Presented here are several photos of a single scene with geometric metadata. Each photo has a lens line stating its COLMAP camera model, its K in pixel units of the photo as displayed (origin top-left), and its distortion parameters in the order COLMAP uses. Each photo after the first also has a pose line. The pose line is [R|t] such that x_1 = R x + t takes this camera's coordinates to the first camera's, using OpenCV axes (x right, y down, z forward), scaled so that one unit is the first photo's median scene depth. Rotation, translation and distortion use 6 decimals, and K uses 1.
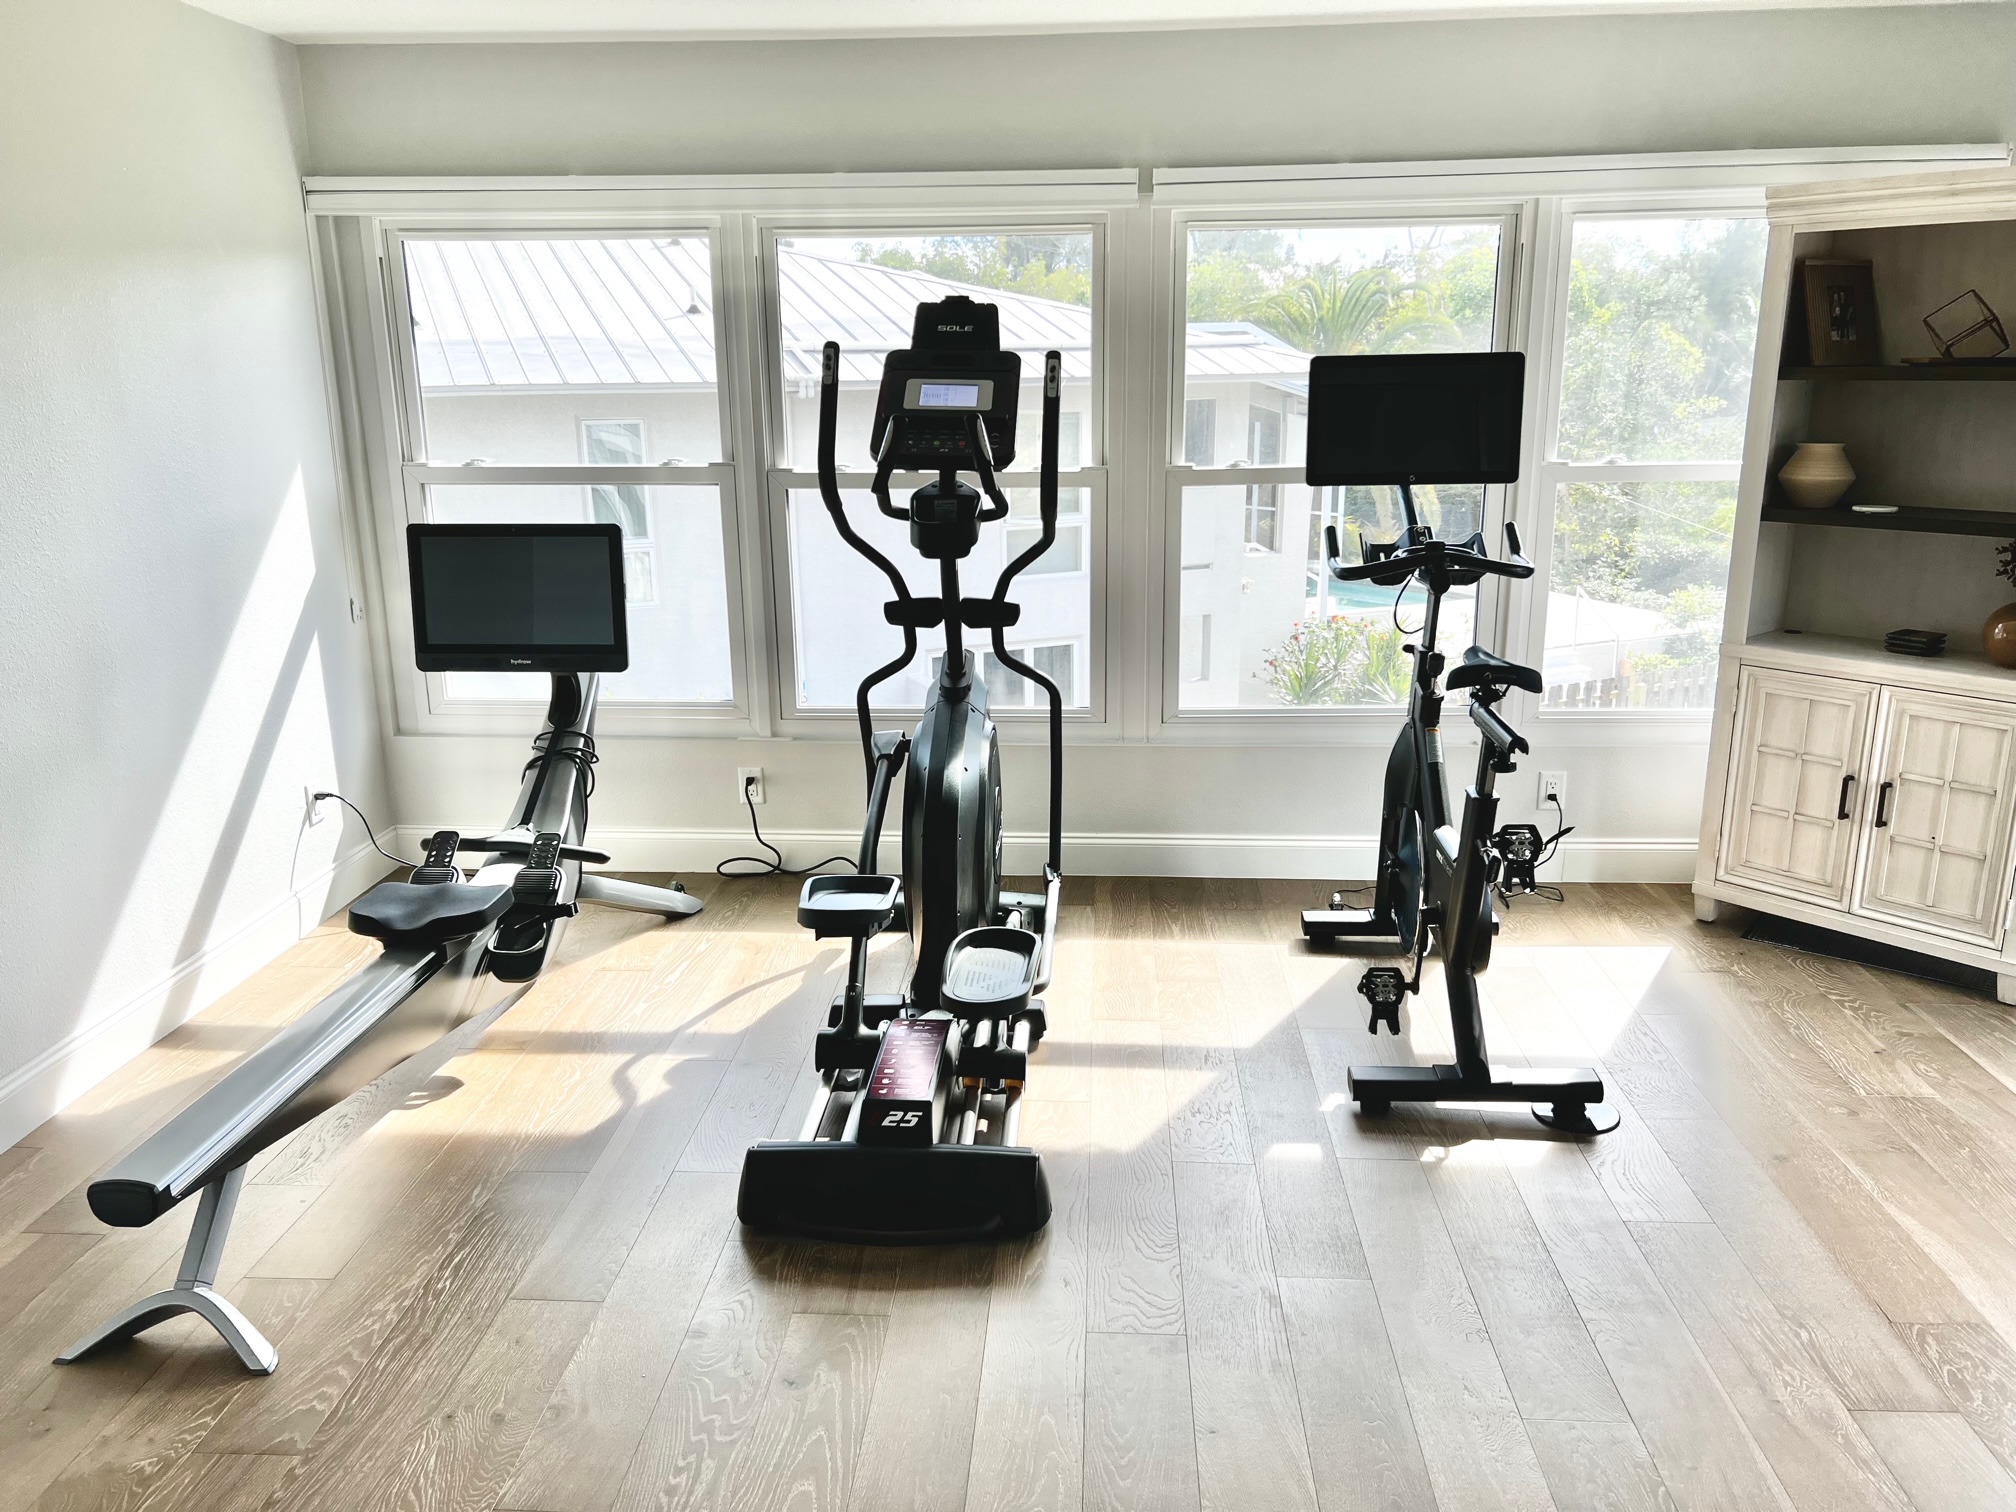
lens RADIAL K [[1503.7, 0, 1008.0], [0, 1503.7, 756.0], [0, 0, 1]] dist [0.055136, -0.063490]
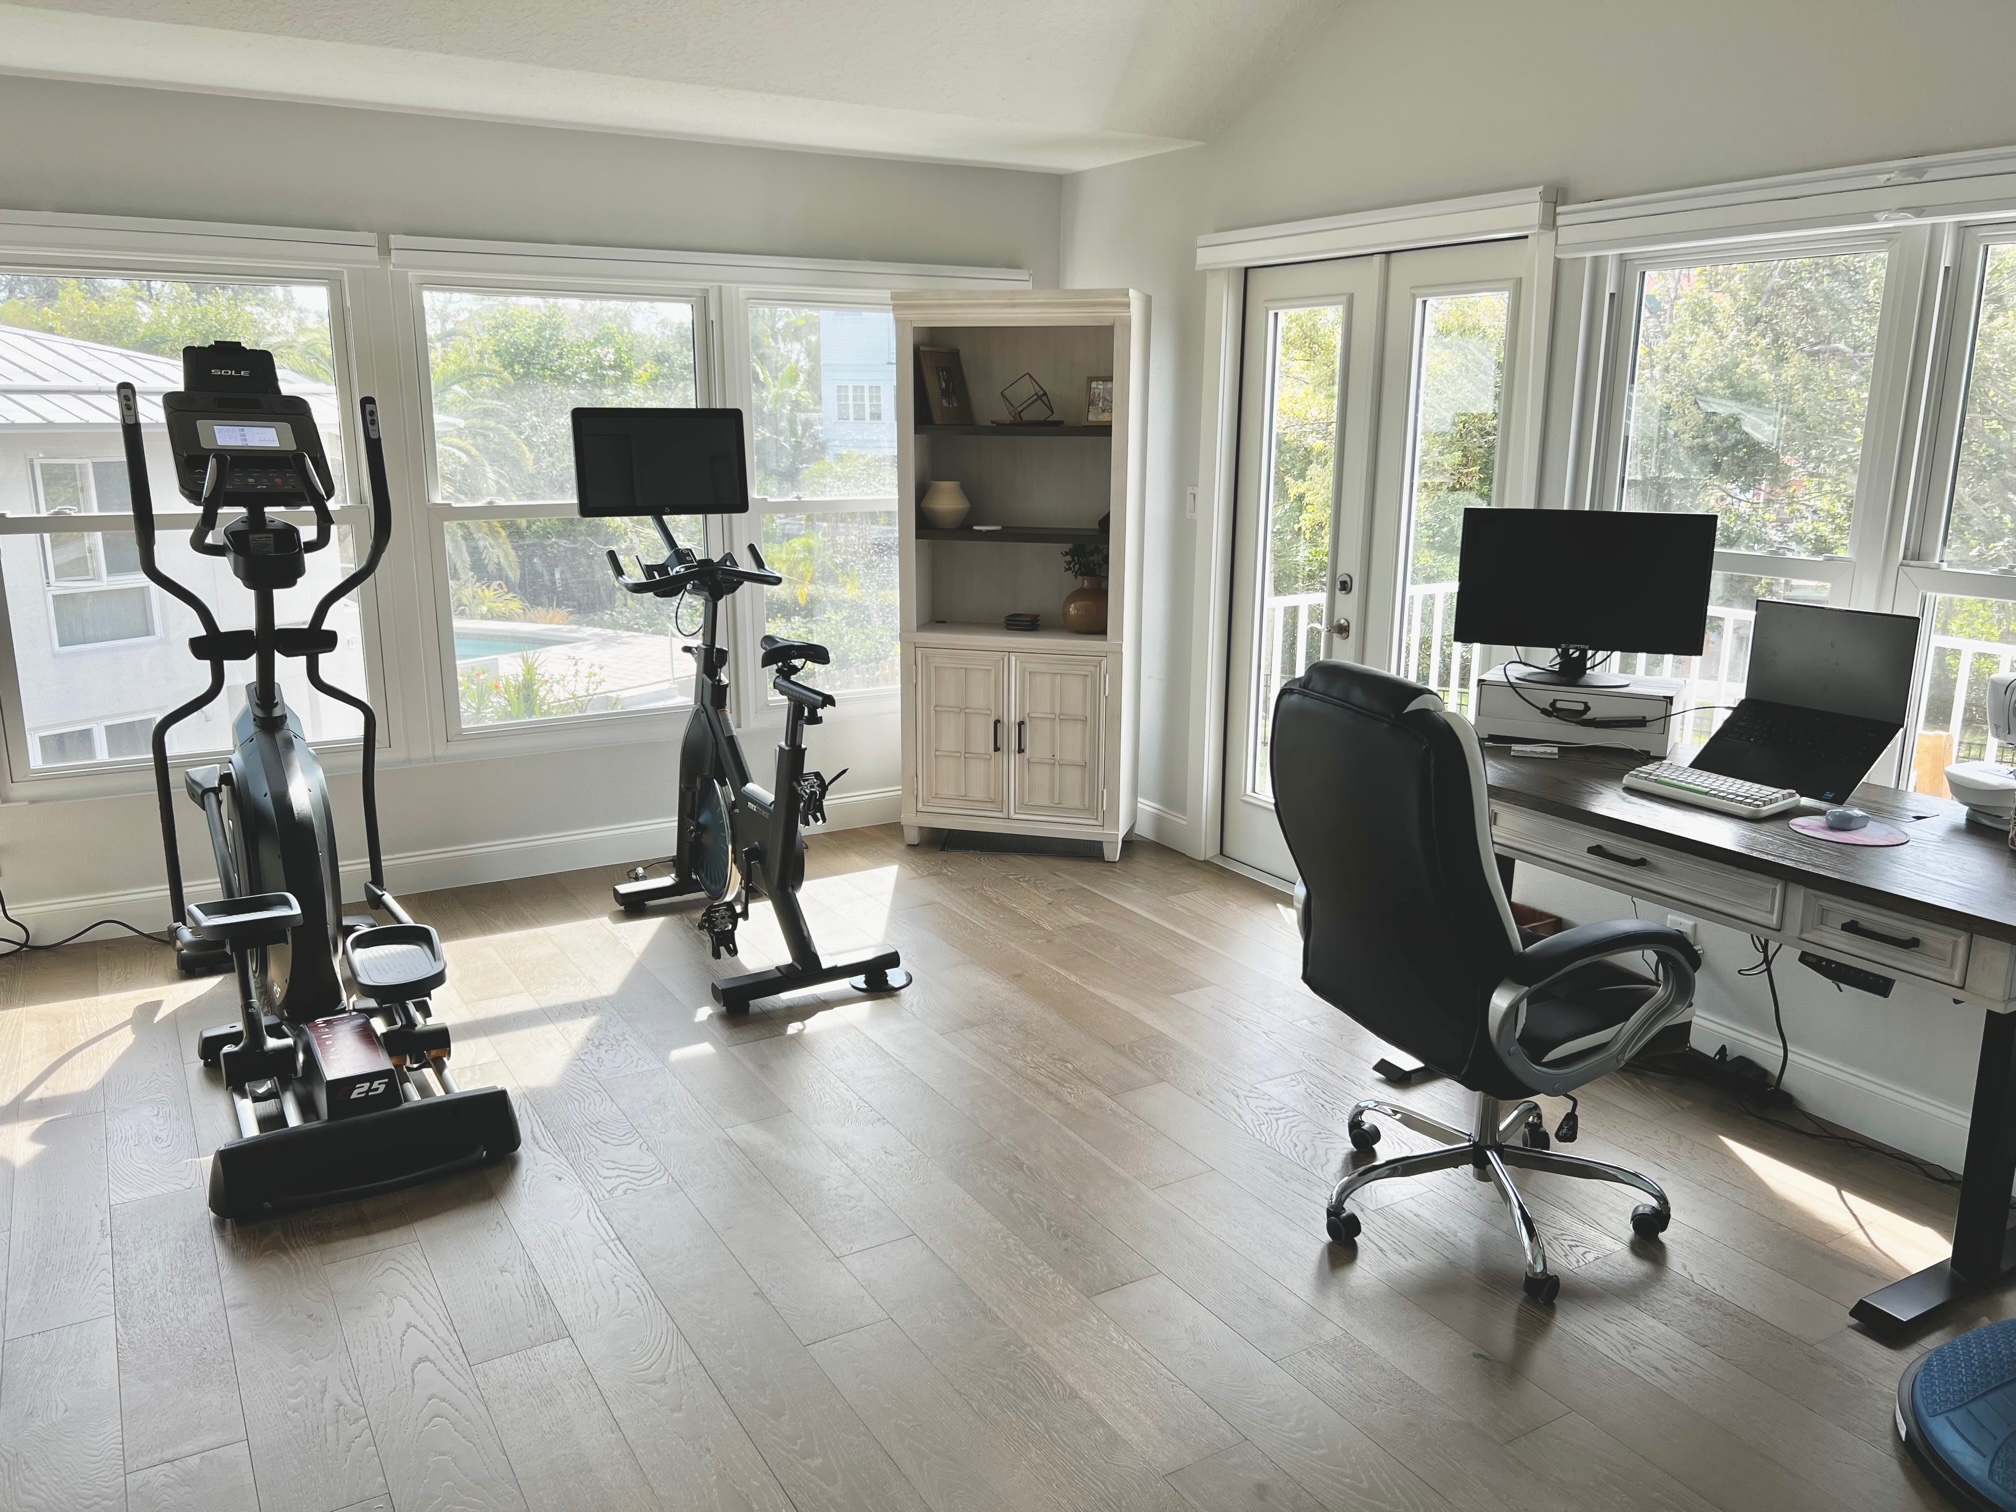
lens RADIAL K [[1511.8, 0, 1008.0], [0, 1511.8, 756.0], [0, 0, 1]] dist [0.079000, -0.159957]
pose [[0.821966, -0.107798, 0.559242, -0.215250], [0.127798, 0.991795, 0.003340, 0.043230], [-0.555013, 0.068725, 0.828998, -0.147186]]
